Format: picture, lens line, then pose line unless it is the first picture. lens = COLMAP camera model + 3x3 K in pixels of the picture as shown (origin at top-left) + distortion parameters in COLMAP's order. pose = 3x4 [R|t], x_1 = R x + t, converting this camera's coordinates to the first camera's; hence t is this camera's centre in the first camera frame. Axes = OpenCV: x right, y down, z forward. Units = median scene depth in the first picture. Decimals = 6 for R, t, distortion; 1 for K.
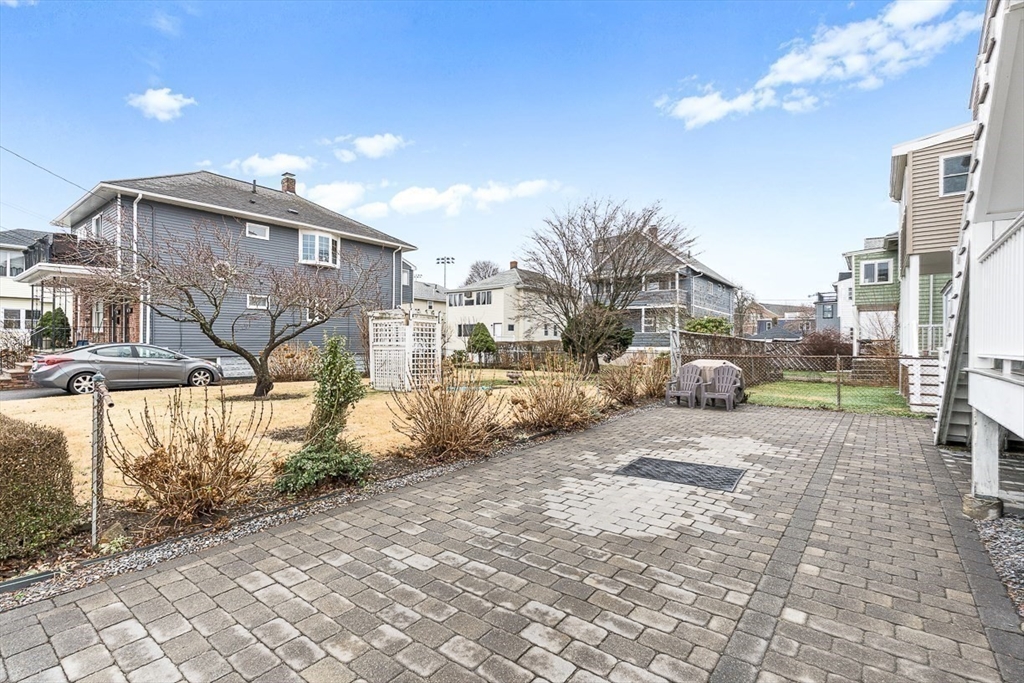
lens RADIAL K [[470.9, 0, 512.0], [0, 470.9, 341.5], [0, 0, 1]] dist [-0.001736, 0.000247]
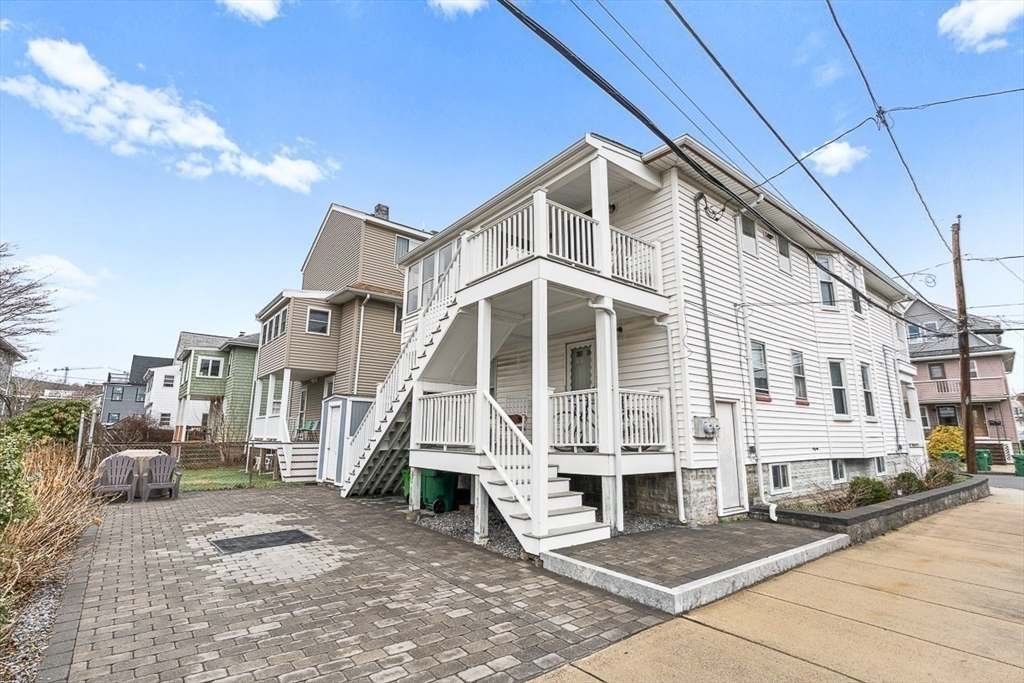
lens RADIAL K [[463.5, 0, 512.0], [0, 463.5, 341.5], [0, 0, 1]] dist [-0.000293, -0.000073]
pose [[0.235487, 0.187359, 0.953647, -1.229790], [-0.013810, 0.981788, -0.189477, -0.033655], [-0.971779, 0.031450, 0.233785, 0.076024]]
